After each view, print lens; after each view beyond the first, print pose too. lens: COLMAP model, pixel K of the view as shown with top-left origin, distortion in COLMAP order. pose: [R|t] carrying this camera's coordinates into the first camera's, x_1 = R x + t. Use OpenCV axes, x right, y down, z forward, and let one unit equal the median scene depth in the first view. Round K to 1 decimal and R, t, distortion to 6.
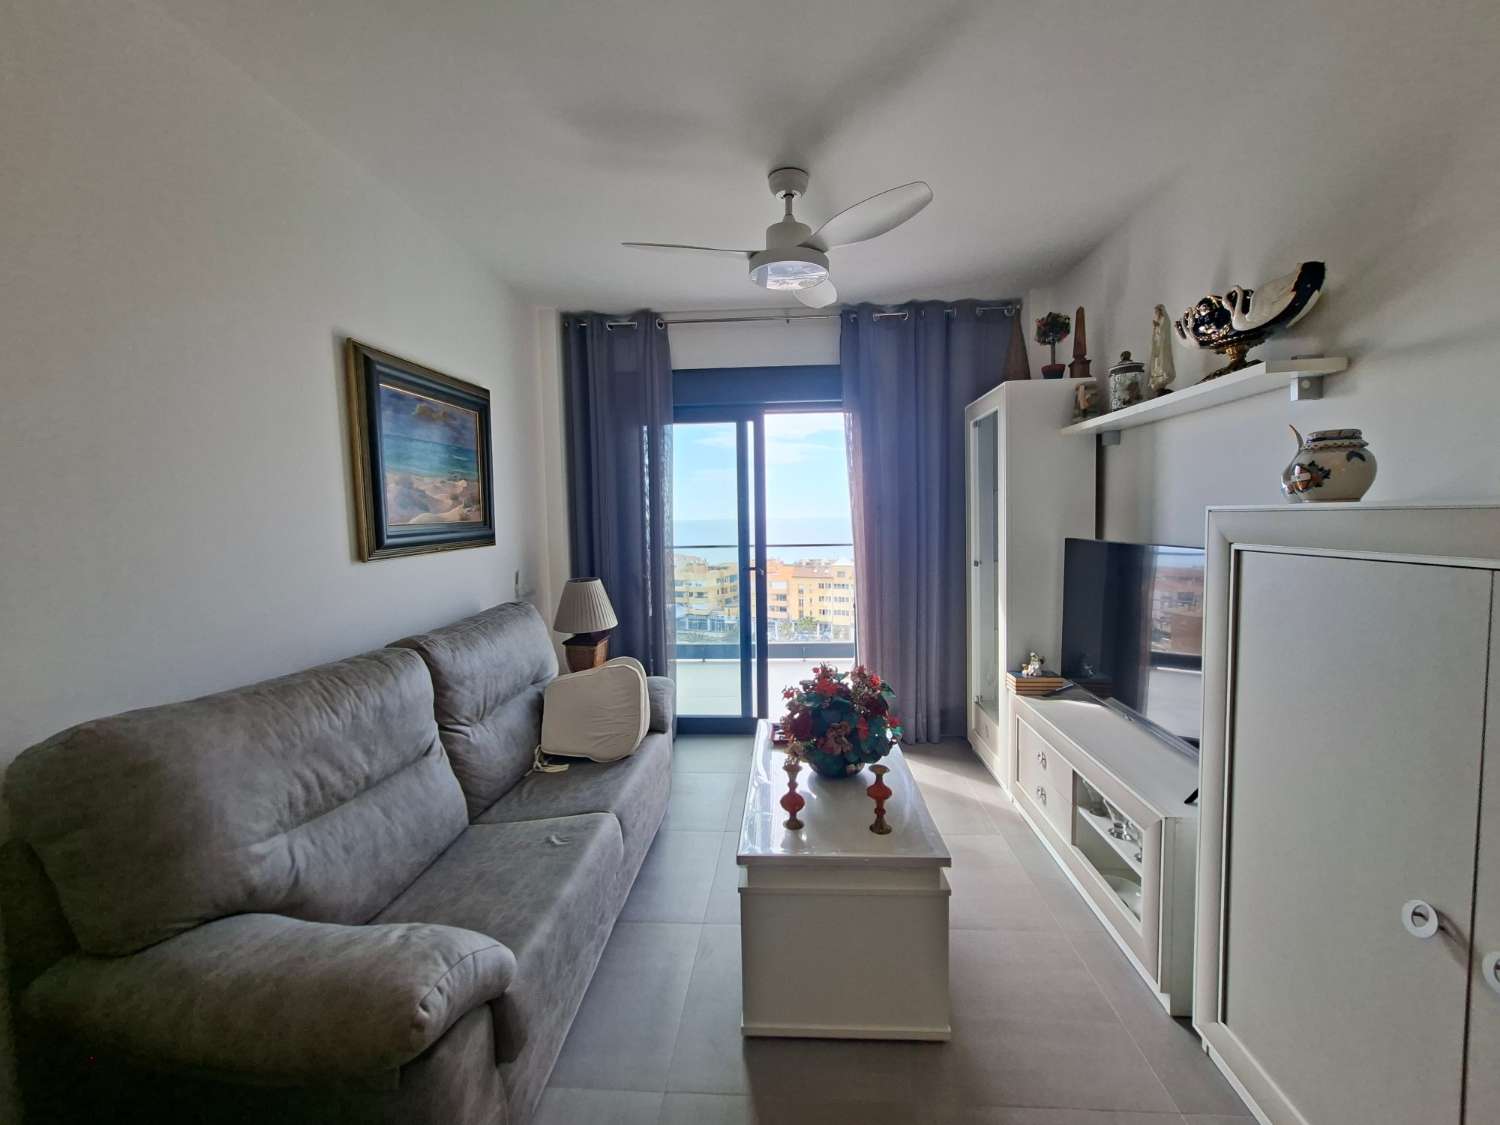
lens RADIAL K [[598.7, 0, 760.5], [0, 598.7, 554.6], [0, 0, 1]] dist [0.002912, -0.000475]
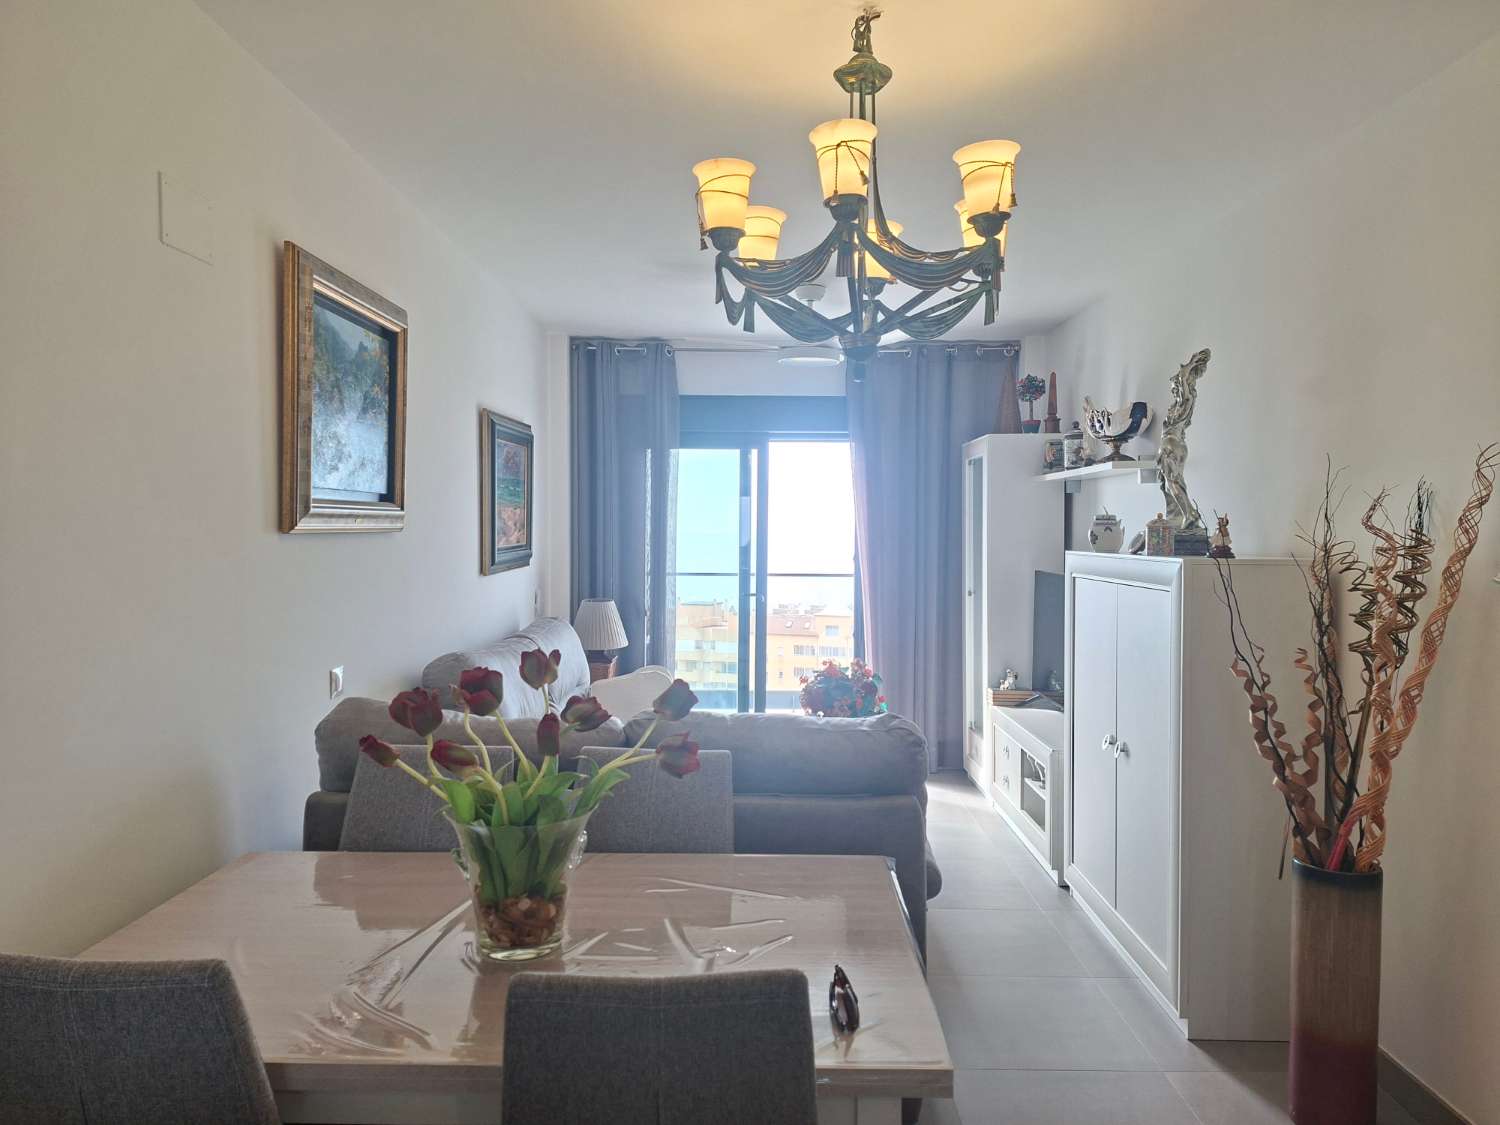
lens RADIAL K [[1045.8, 0, 739.5], [0, 1045.8, 556.4], [0, 0, 1]] dist [0.068393, -0.064460]
pose [[0.998872, 0.023354, 0.041334, -0.167119], [-0.021664, 0.998929, -0.040876, 0.043733], [-0.042244, 0.039934, 0.998309, -1.112350]]
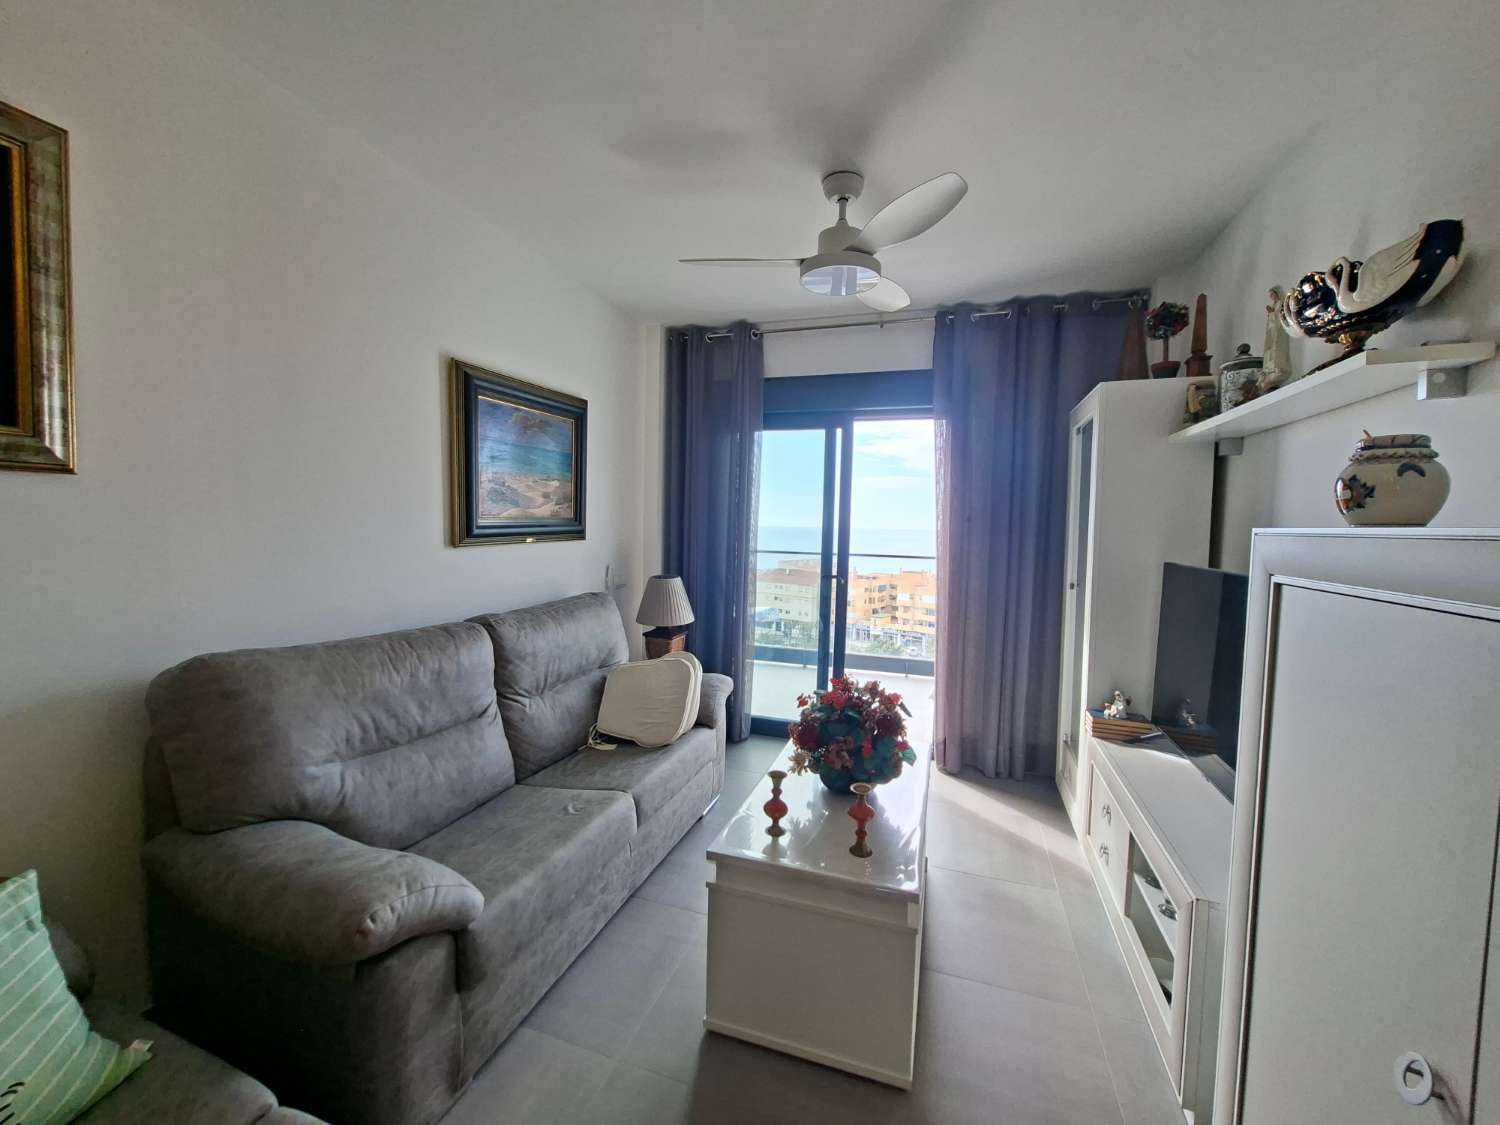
lens RADIAL K [[598.7, 0, 754.4], [0, 598.7, 556.2], [0, 0, 1]] dist [0.002912, -0.000475]
pose [[0.964107, 0.054127, -0.259938, 0.177426], [-0.056726, 0.998387, -0.002500, -0.000952], [0.259383, 0.017156, 0.965622, 0.015602]]
